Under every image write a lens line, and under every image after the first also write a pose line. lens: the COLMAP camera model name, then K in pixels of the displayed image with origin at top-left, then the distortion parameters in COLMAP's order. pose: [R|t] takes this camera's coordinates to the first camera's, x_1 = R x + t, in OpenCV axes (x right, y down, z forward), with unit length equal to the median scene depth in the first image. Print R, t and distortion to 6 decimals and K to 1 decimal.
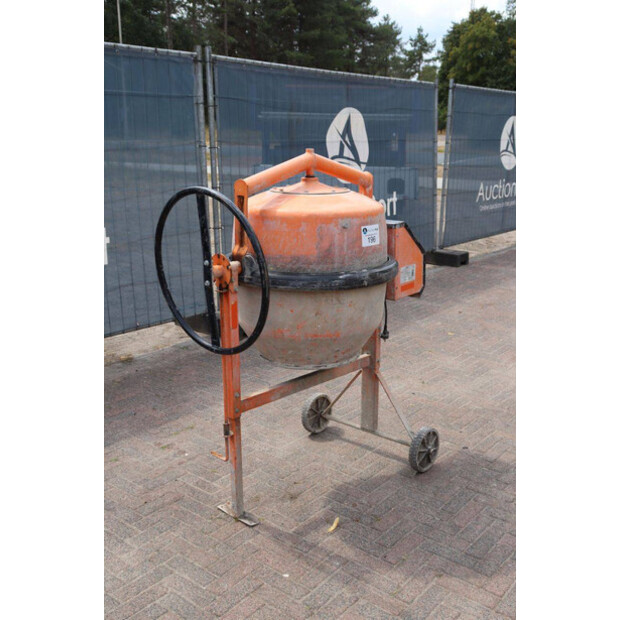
lens RADIAL K [[702.7, 0, 315.8], [0, 702.7, 309.8], [0, 0, 1]] dist [-0.024191, 0.000000]
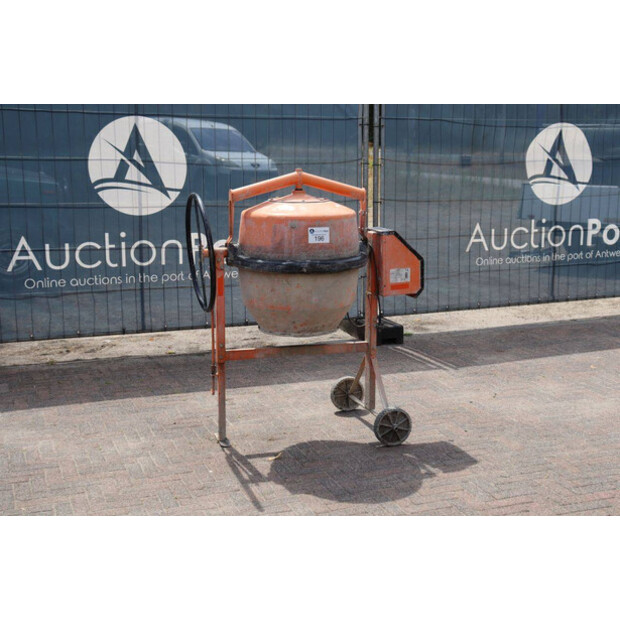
lens RADIAL K [[889.0, 0, 305.6], [0, 889.0, 311.2], [0, 0, 1]] dist [0.042876, 0.000000]
pose [[0.867671, 0.095393, -0.487901, 0.724713], [-0.124266, 0.991880, -0.027063, 0.067669], [0.481358, 0.084111, 0.872479, -0.363484]]
